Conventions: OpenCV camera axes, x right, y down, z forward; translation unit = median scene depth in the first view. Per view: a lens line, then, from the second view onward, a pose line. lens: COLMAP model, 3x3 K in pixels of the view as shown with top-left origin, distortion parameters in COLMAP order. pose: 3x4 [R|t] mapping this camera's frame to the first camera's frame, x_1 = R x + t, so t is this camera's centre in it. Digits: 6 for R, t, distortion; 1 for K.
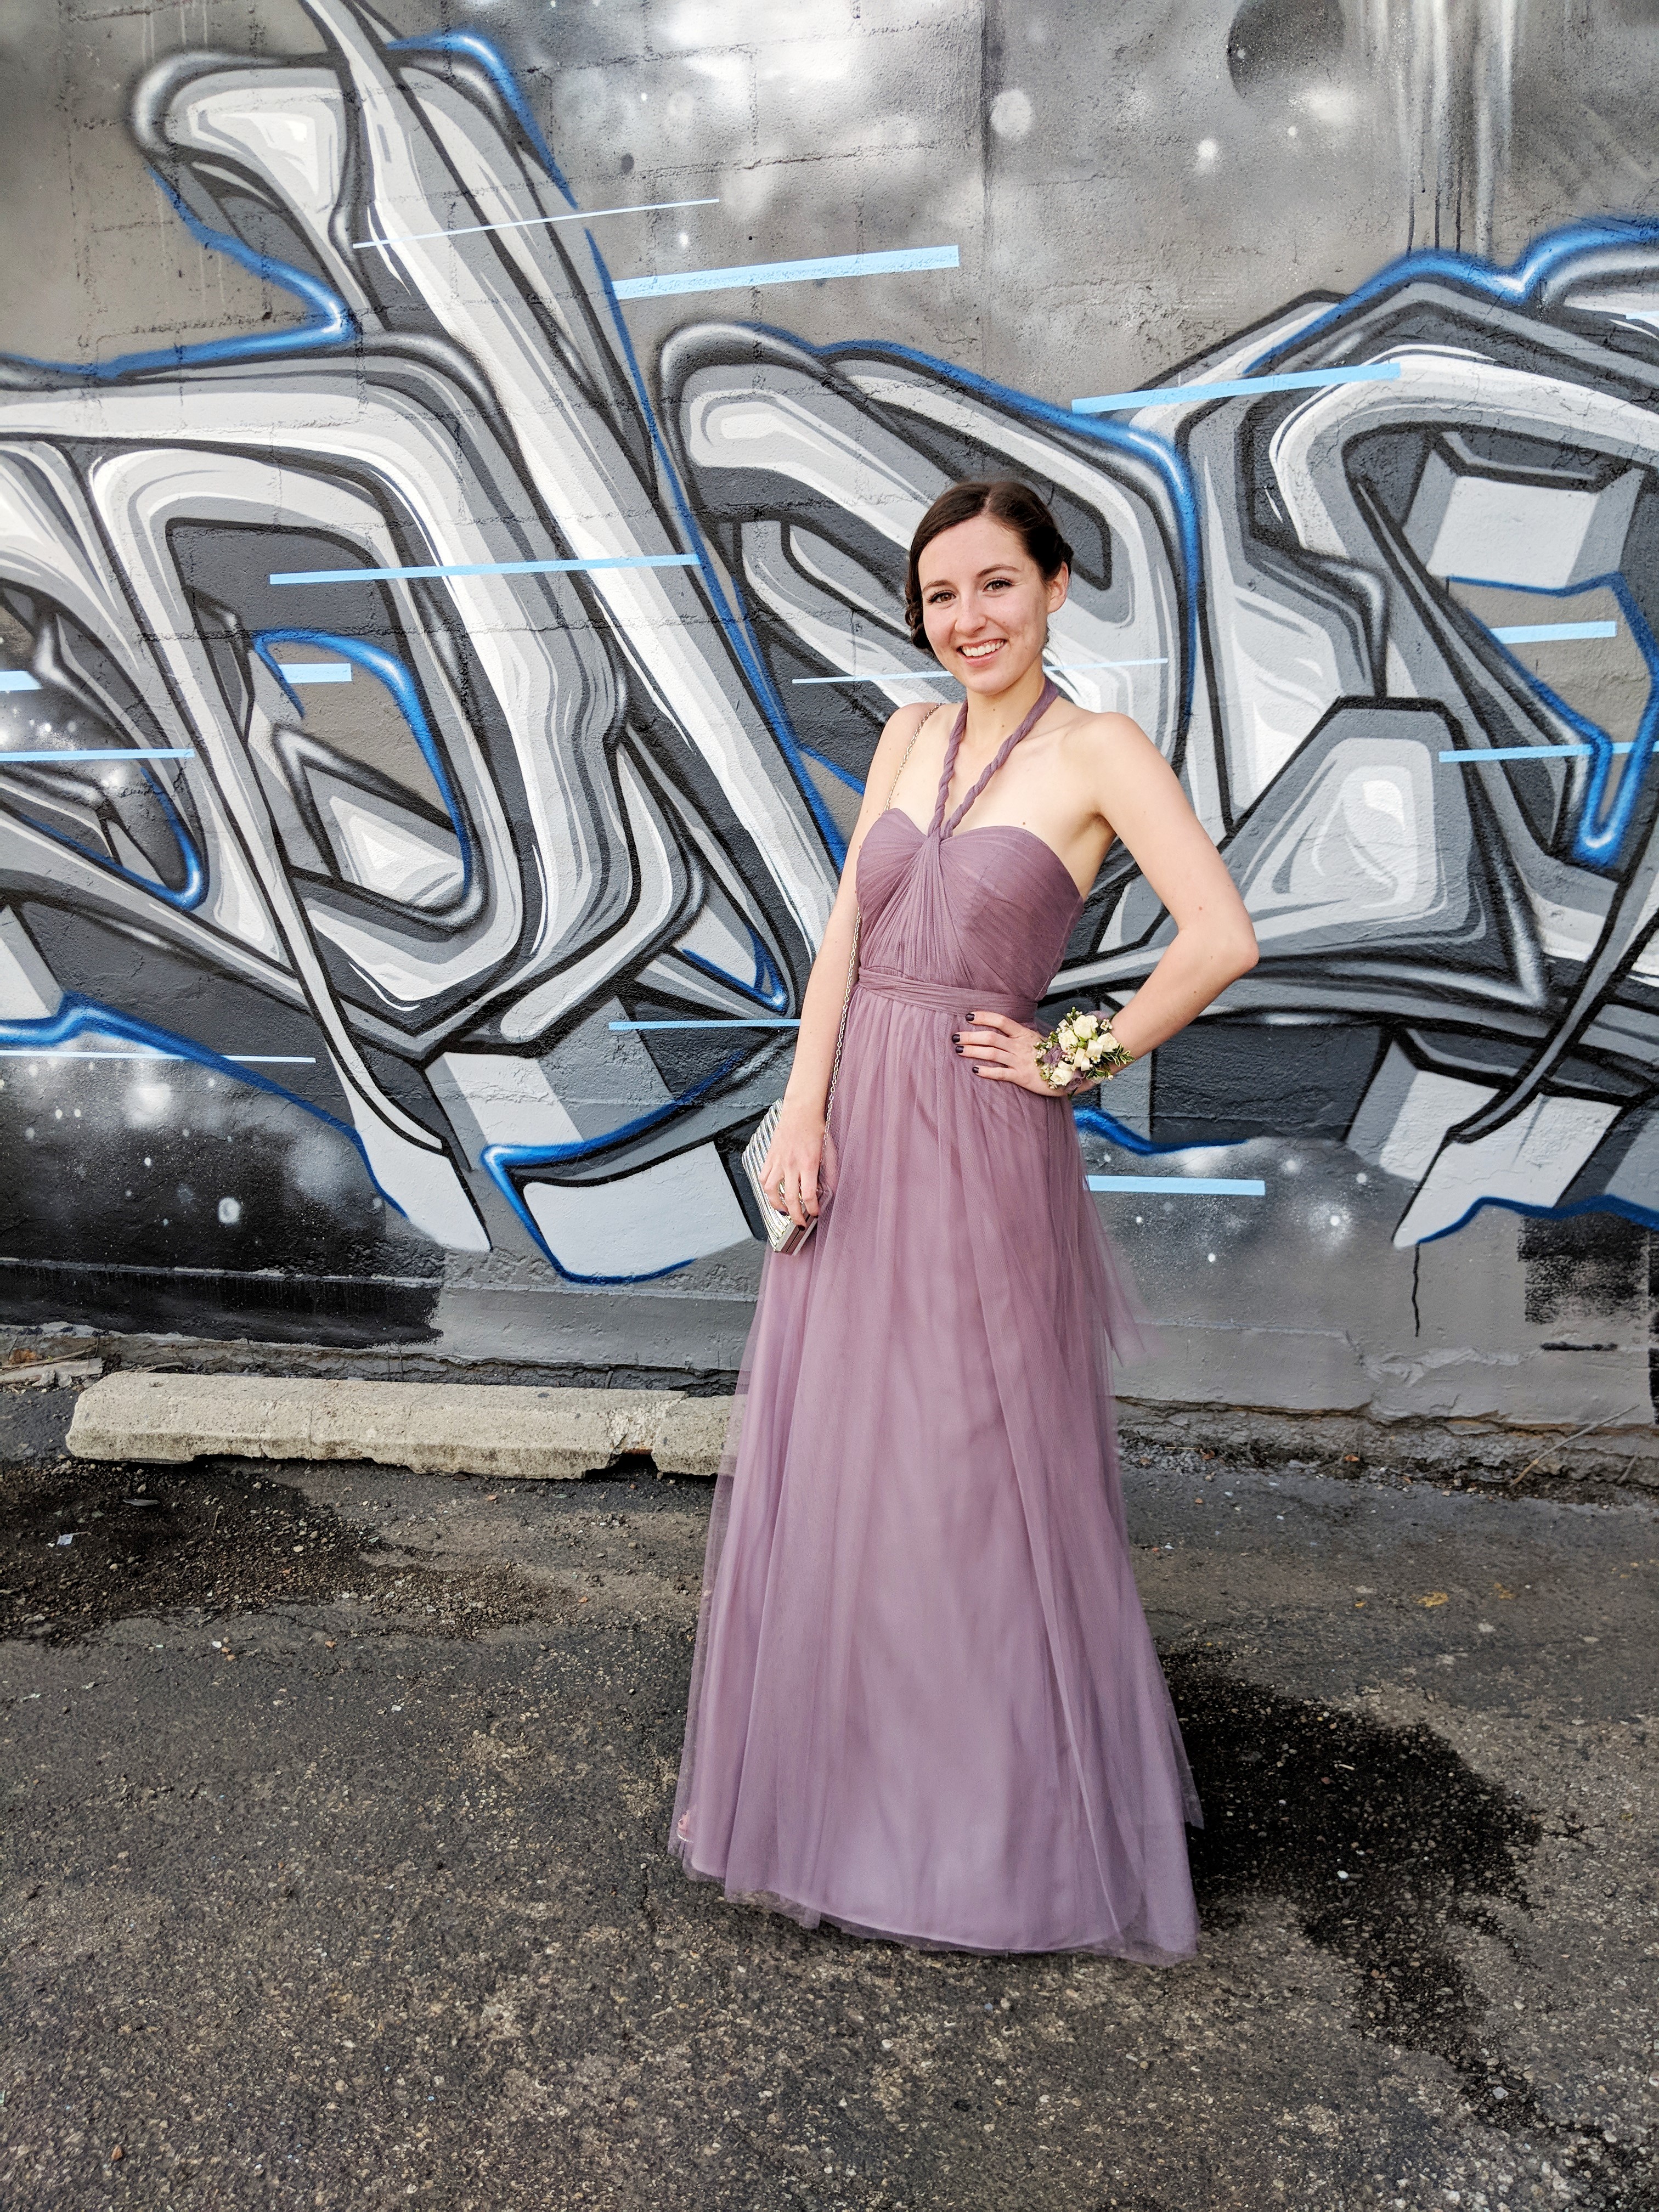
lens RADIAL K [[1780.4, 0, 838.3], [0, 1780.4, 1071.8], [0, 0, 1]] dist [0.068584, -0.127935]
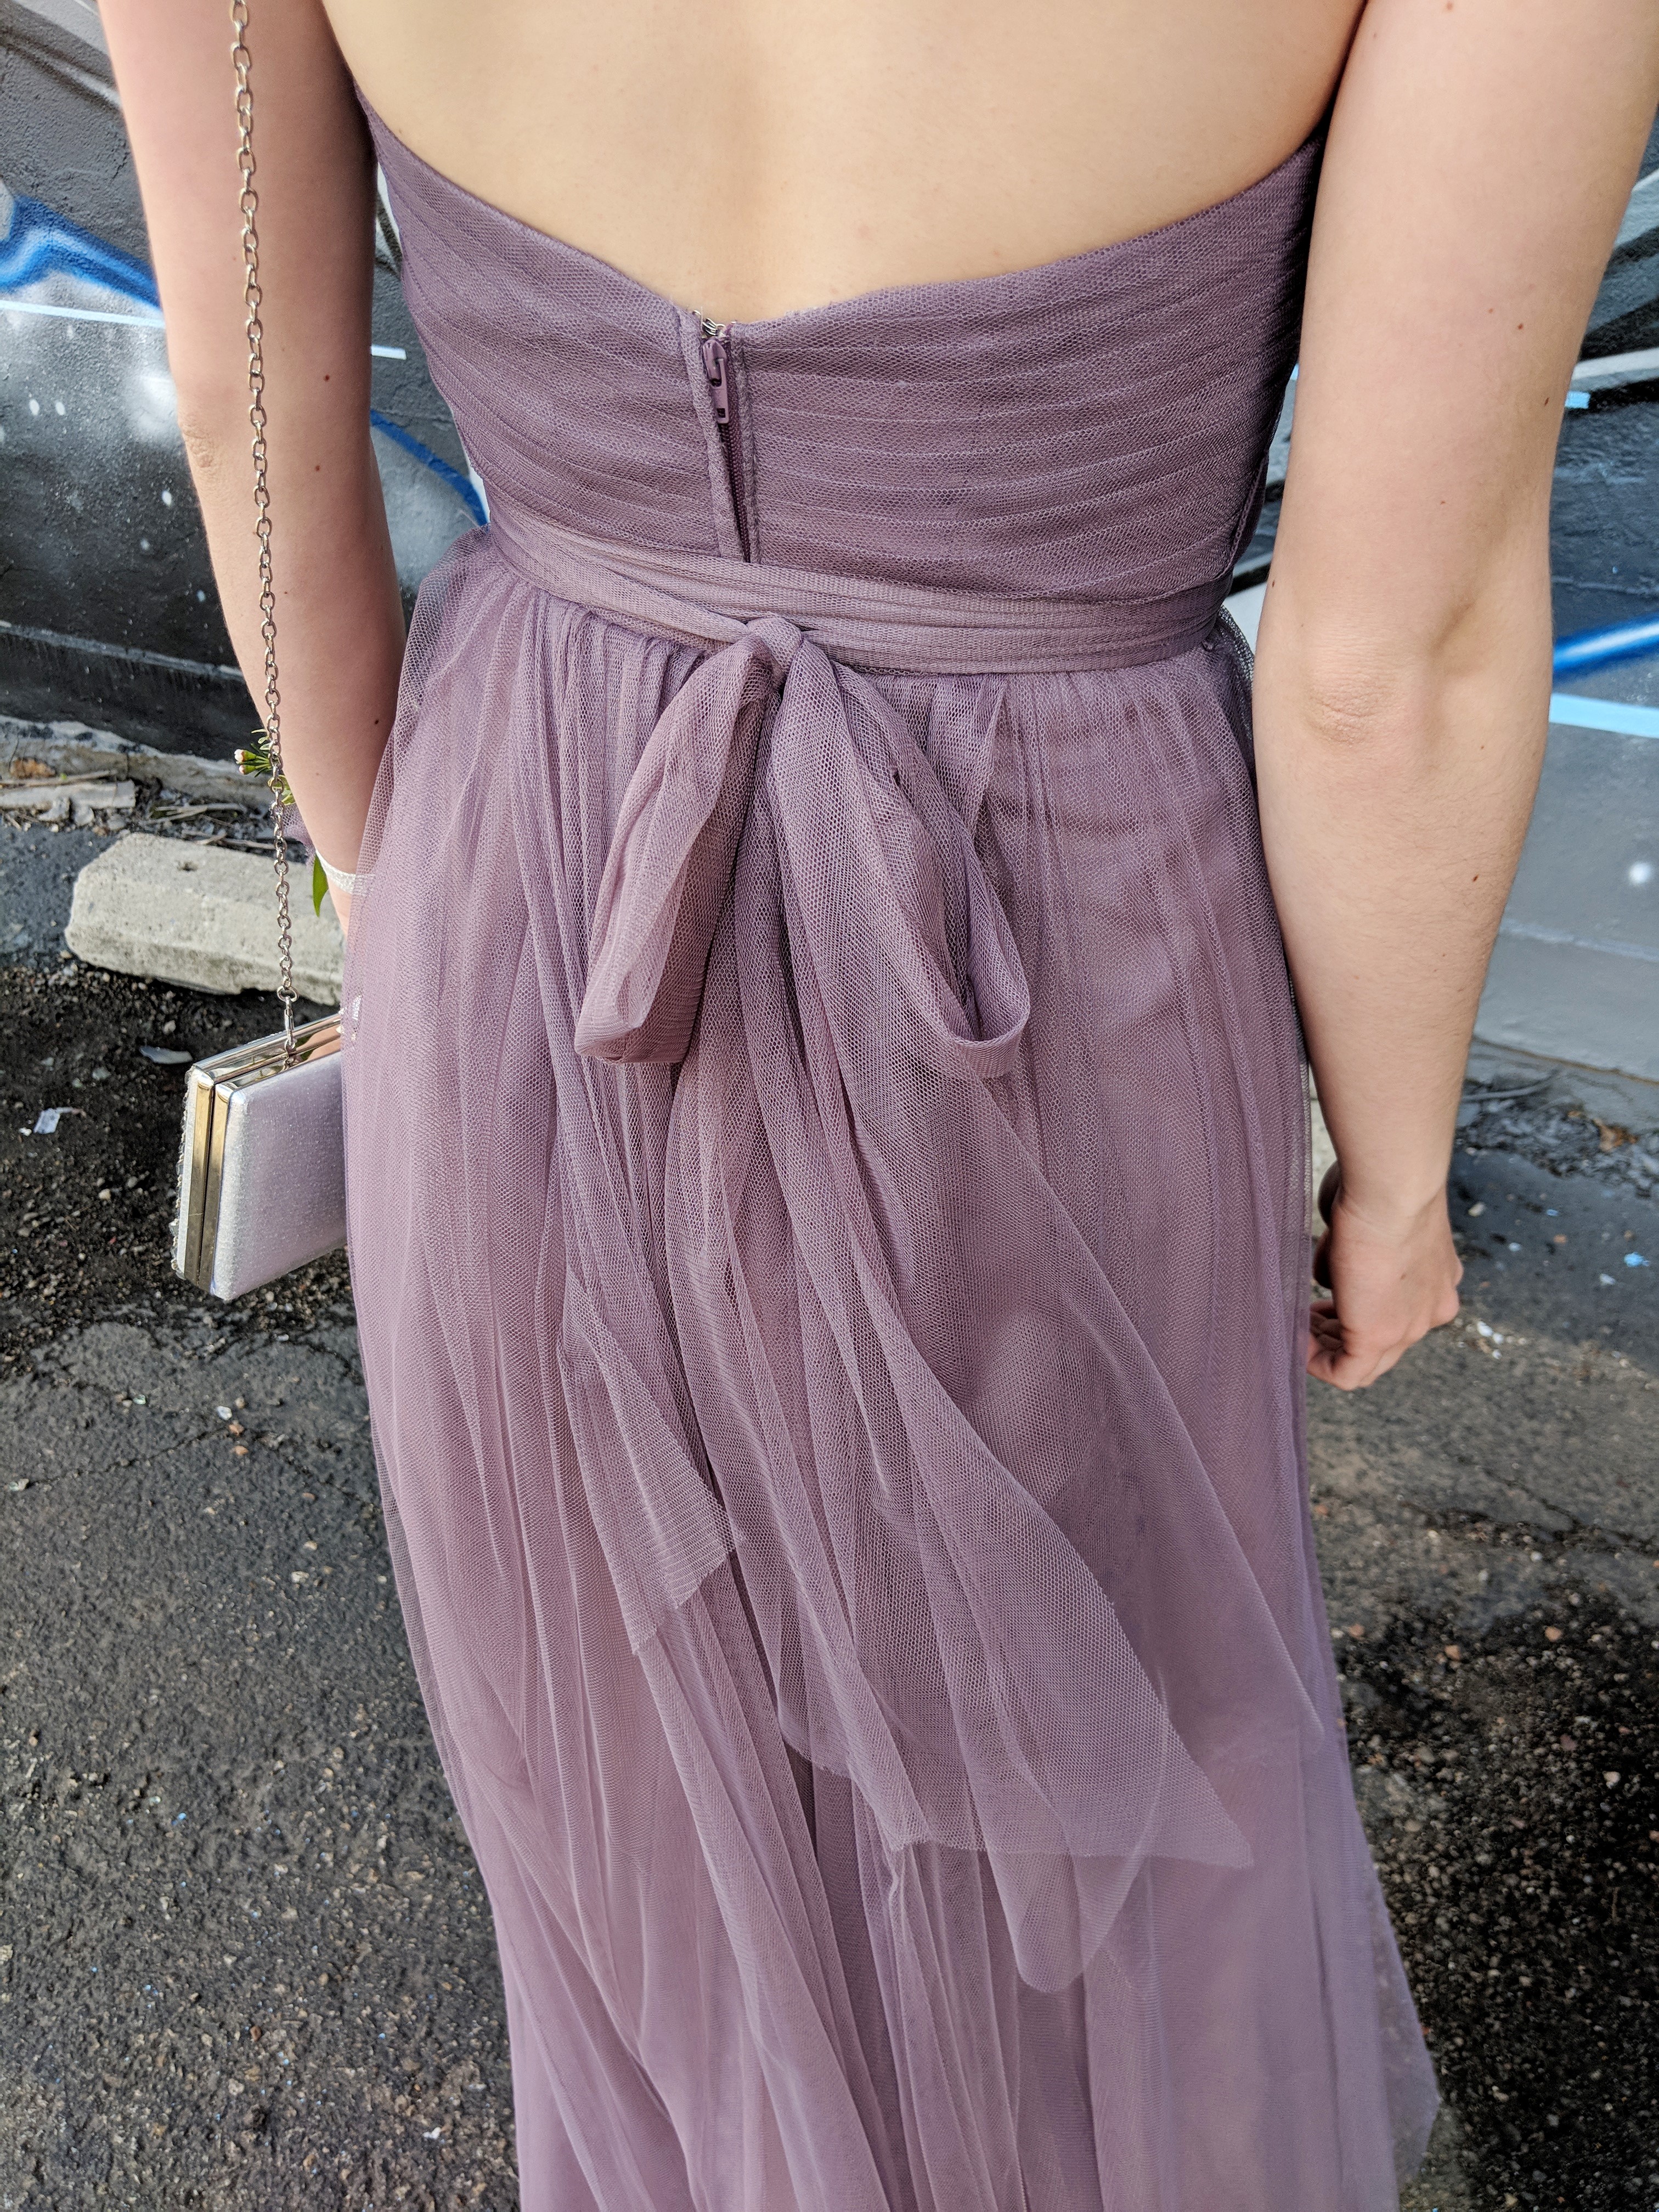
lens RADIAL K [[1787.0, 0, 798.8], [0, 1787.0, 1143.5], [0, 0, 1]] dist [0.011479, -0.055625]
pose [[0.986971, 0.125887, -0.100207, -0.073029], [-0.068075, 0.891009, 0.448852, -0.051949], [0.145790, -0.436182, 0.887970, 0.396088]]
